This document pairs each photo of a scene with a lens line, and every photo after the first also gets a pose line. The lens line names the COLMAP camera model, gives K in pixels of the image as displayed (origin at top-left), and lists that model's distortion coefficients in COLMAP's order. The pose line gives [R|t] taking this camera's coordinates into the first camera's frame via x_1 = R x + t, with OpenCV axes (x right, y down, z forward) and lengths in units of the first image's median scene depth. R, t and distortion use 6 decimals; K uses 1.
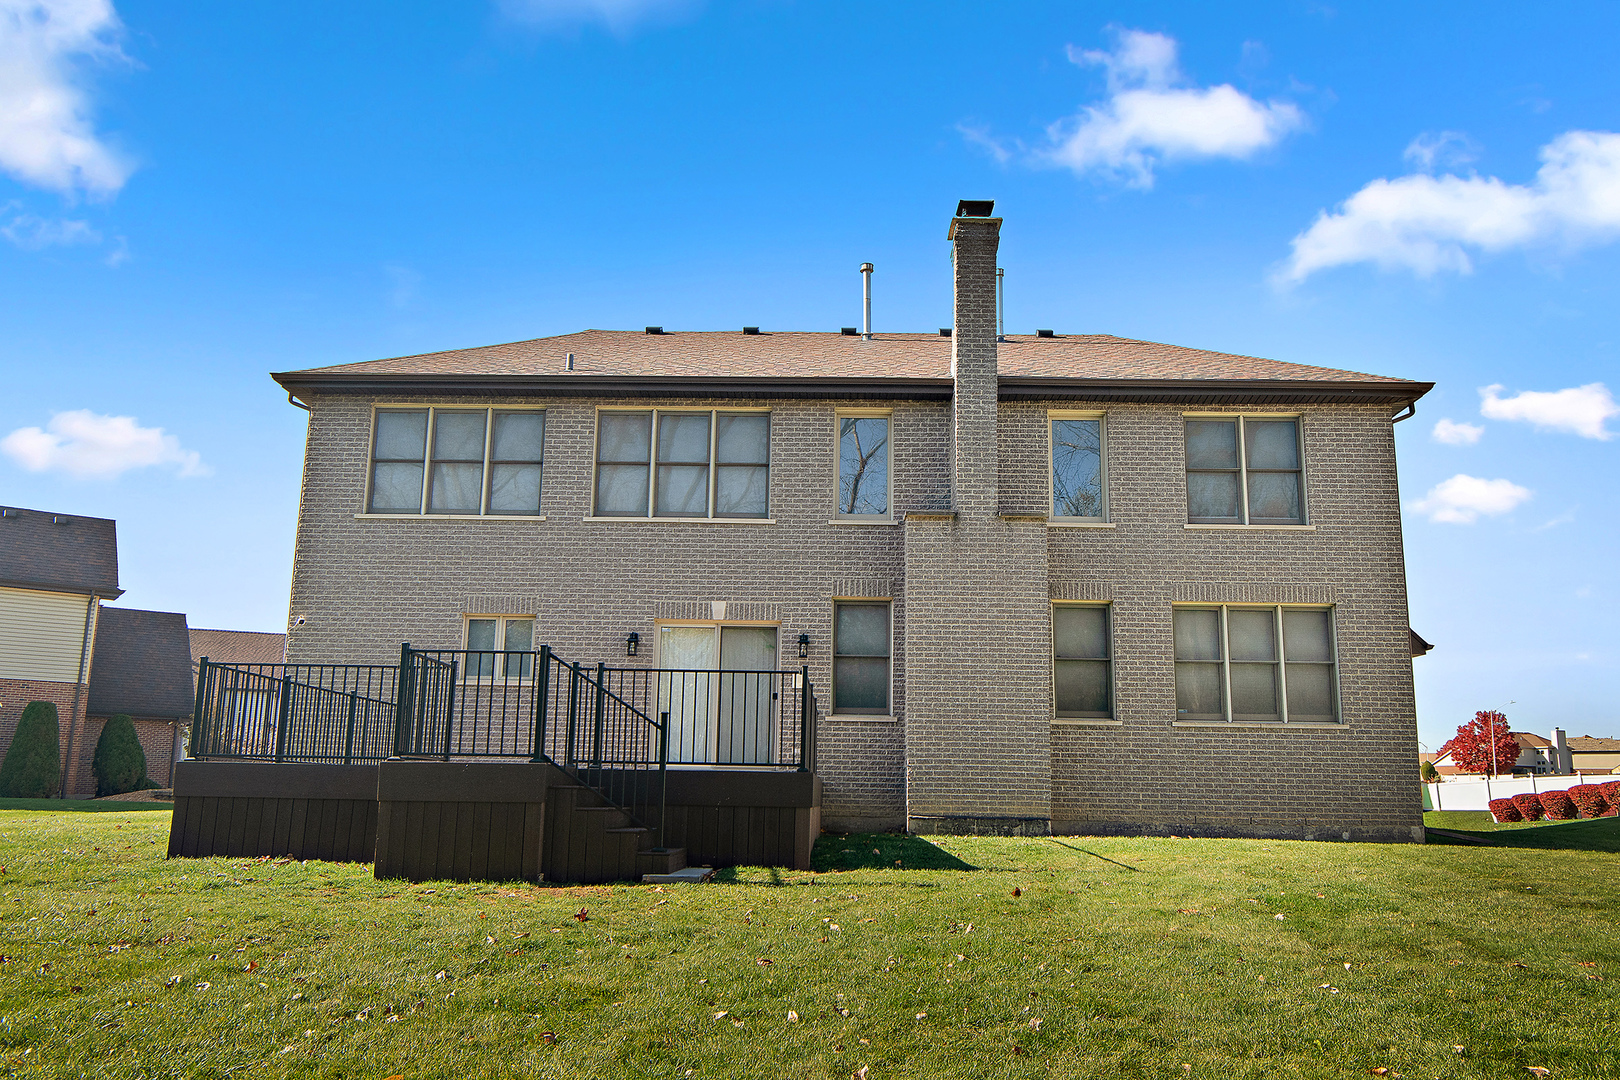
lens RADIAL K [[1196.1, 0, 810.0], [0, 1196.1, 540.0], [0, 0, 1]] dist [0.002539, -0.002596]
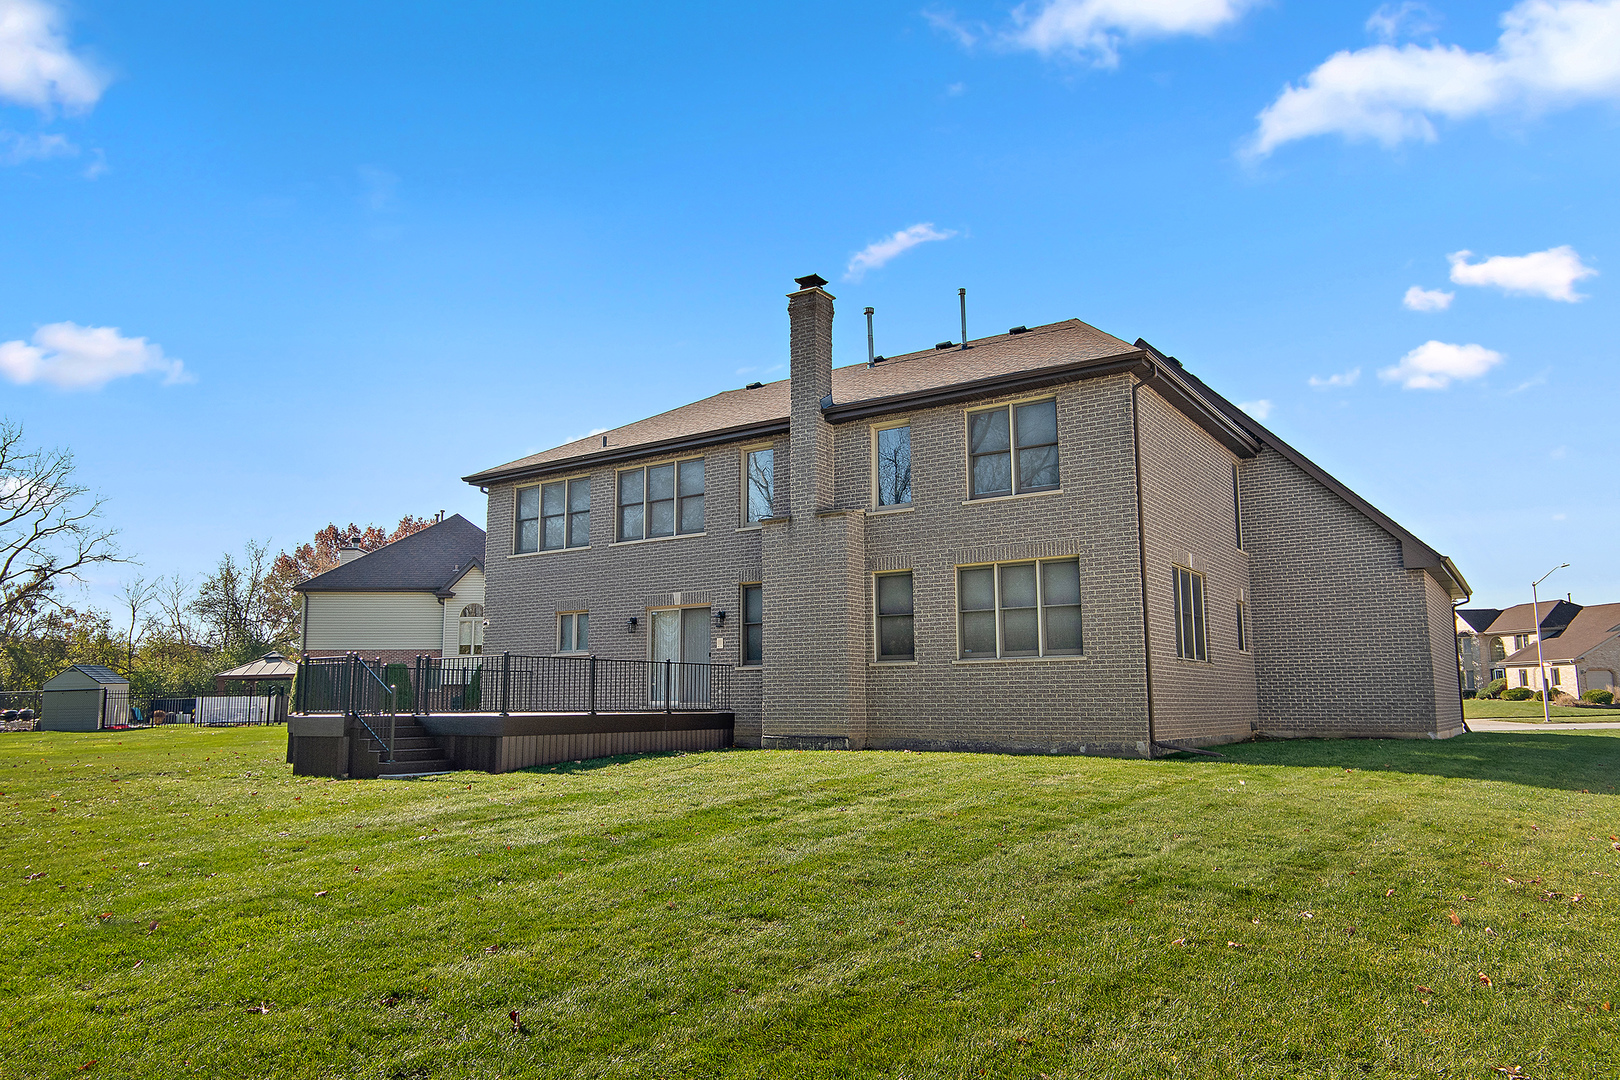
lens RADIAL K [[1057.8, 0, 810.0], [0, 1057.8, 540.0], [0, 0, 1]] dist [0.007546, 0.003112]
pose [[0.847093, -0.104574, -0.521055, 0.741782], [0.121212, 0.992624, -0.002159, 0.009855], [0.517438, -0.061330, 0.853520, -0.019648]]
